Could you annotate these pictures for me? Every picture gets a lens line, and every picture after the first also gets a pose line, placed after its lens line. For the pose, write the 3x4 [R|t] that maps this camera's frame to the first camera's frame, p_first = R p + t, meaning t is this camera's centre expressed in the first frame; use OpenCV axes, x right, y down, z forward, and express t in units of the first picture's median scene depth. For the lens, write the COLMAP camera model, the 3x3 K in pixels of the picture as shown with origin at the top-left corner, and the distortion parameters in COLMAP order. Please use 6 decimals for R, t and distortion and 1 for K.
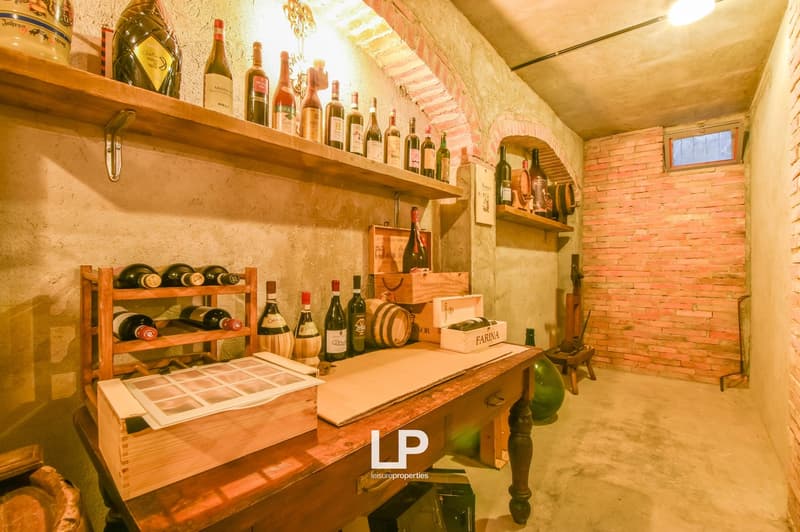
lens RADIAL K [[353.9, 0, 400.0], [0, 353.9, 266.0], [0, 0, 1]] dist [-0.019823, -0.000110]
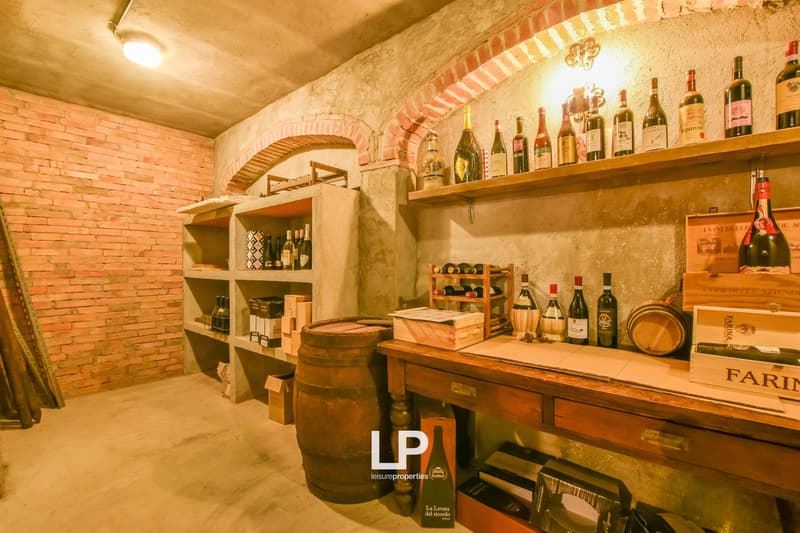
lens RADIAL K [[332.6, 0, 406.5], [0, 332.6, 265.6], [0, 0, 1]] dist [-0.017148, -0.000126]
pose [[0.053334, 0.003583, -0.998570, 0.833348], [0.001487, 0.999992, 0.003668, 0.000883], [0.998576, -0.001681, 0.053328, 0.360131]]
